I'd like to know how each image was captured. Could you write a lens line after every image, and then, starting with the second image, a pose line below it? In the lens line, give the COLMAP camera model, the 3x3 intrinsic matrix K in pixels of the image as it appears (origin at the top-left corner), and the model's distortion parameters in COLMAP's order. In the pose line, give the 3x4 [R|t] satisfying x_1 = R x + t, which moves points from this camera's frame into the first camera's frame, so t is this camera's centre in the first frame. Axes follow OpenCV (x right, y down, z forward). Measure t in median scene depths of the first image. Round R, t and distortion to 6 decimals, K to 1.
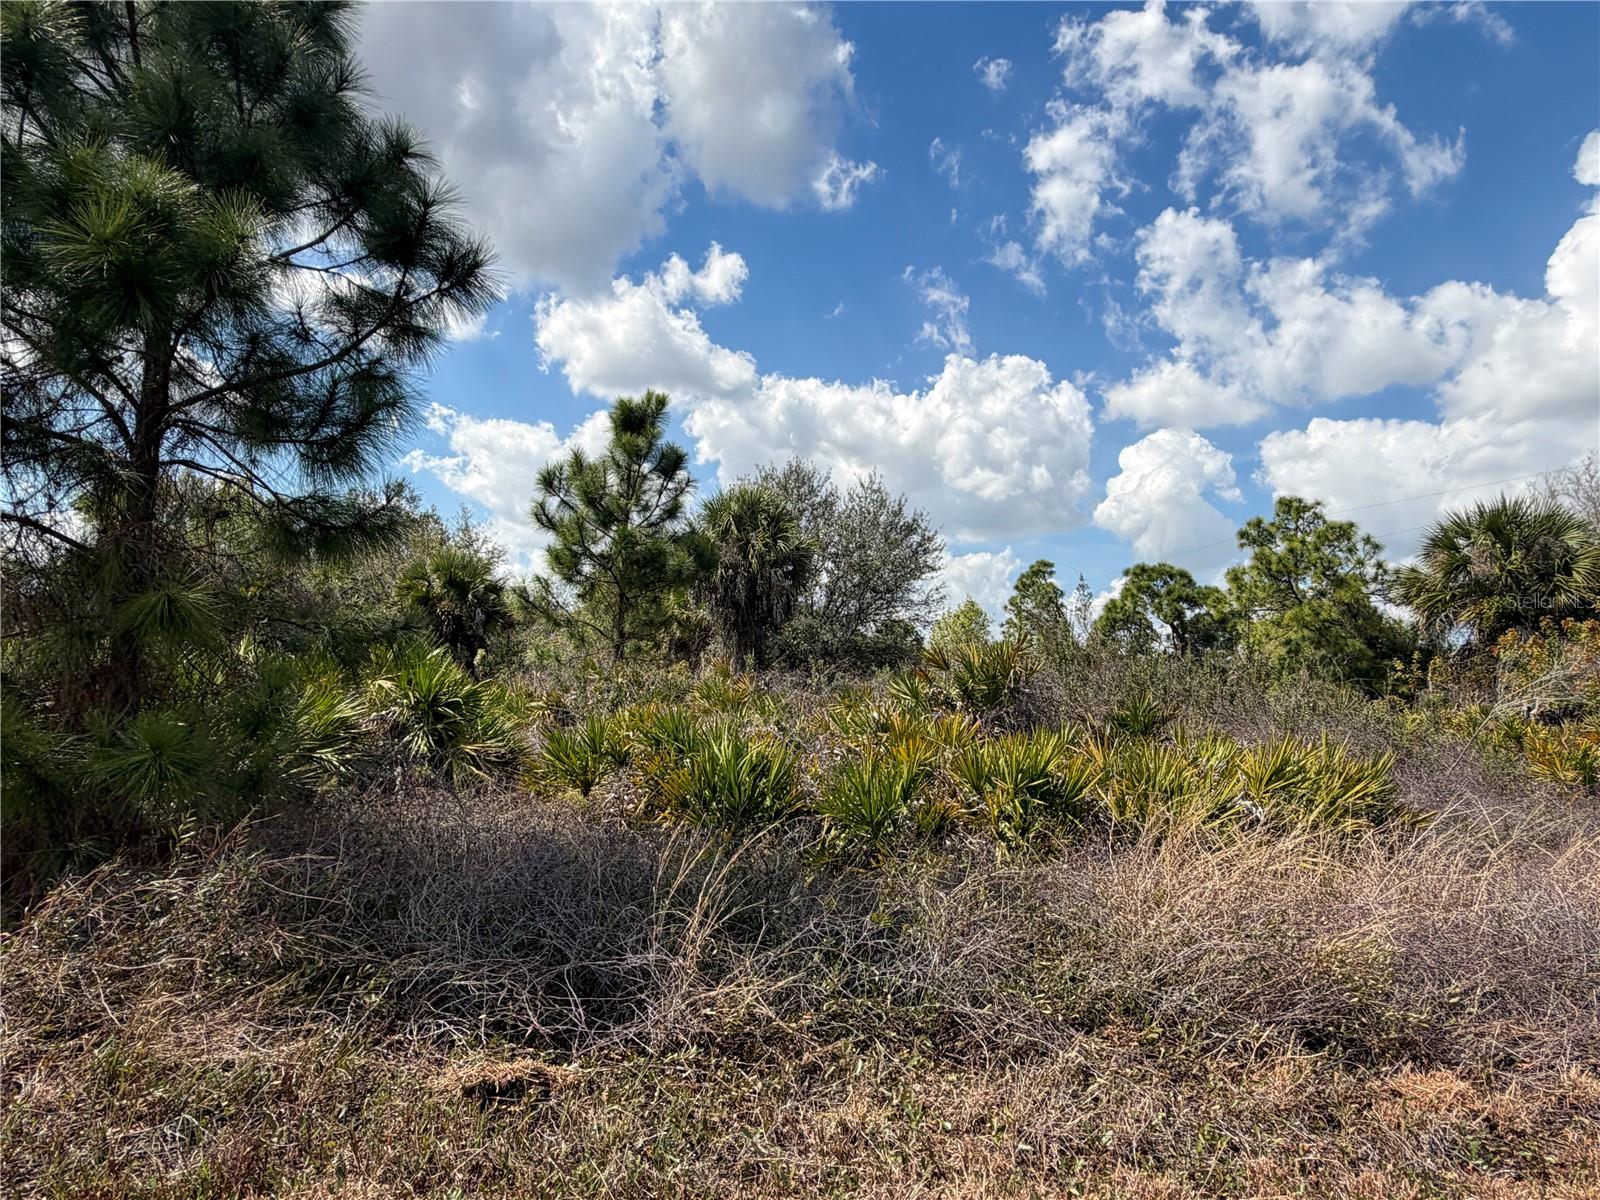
lens RADIAL K [[1010.8, 0, 795.1], [0, 1010.8, 604.2], [0, 0, 1]] dist [-0.002851, 0.000046]
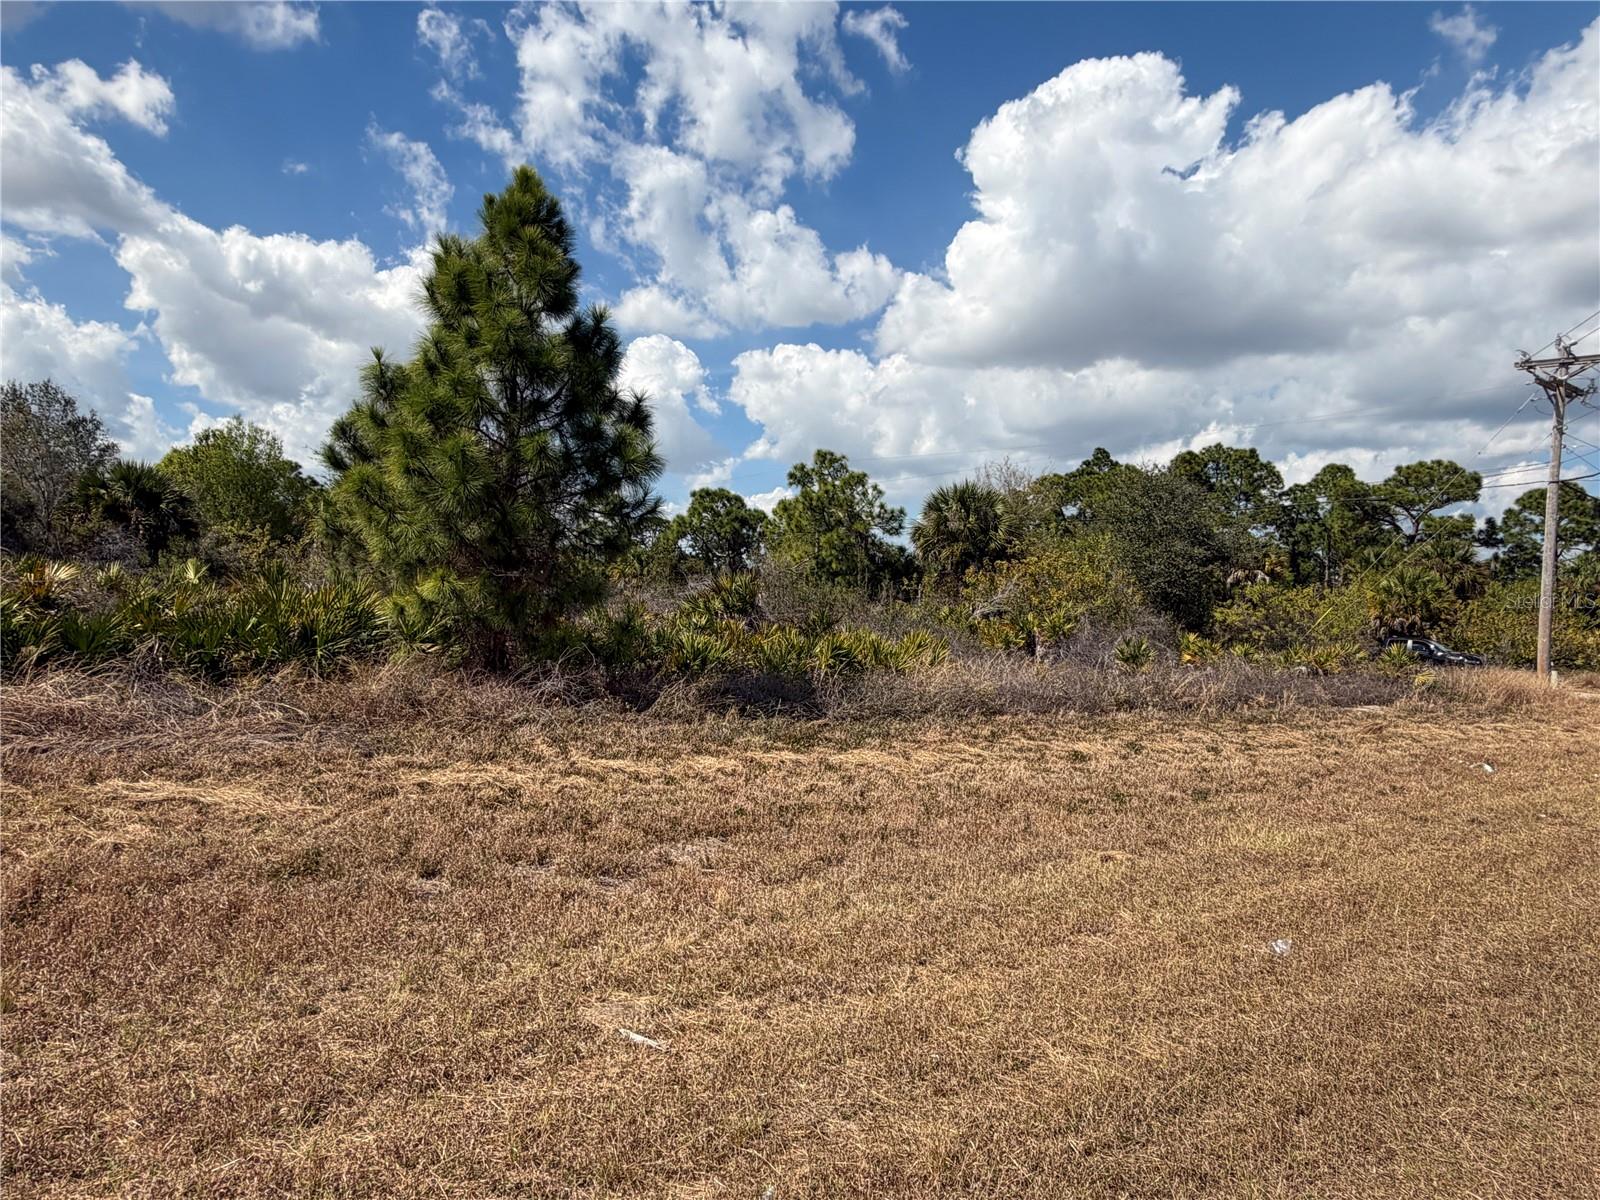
lens RADIAL K [[1010.8, 0, 800.1], [0, 1010.8, 607.9], [0, 0, 1]] dist [-0.002851, 0.000046]
pose [[0.880818, -0.005378, 0.473425, -0.191031], [-0.047285, 0.993937, 0.099266, -0.030891], [-0.471088, -0.109821, 0.875223, -0.201336]]
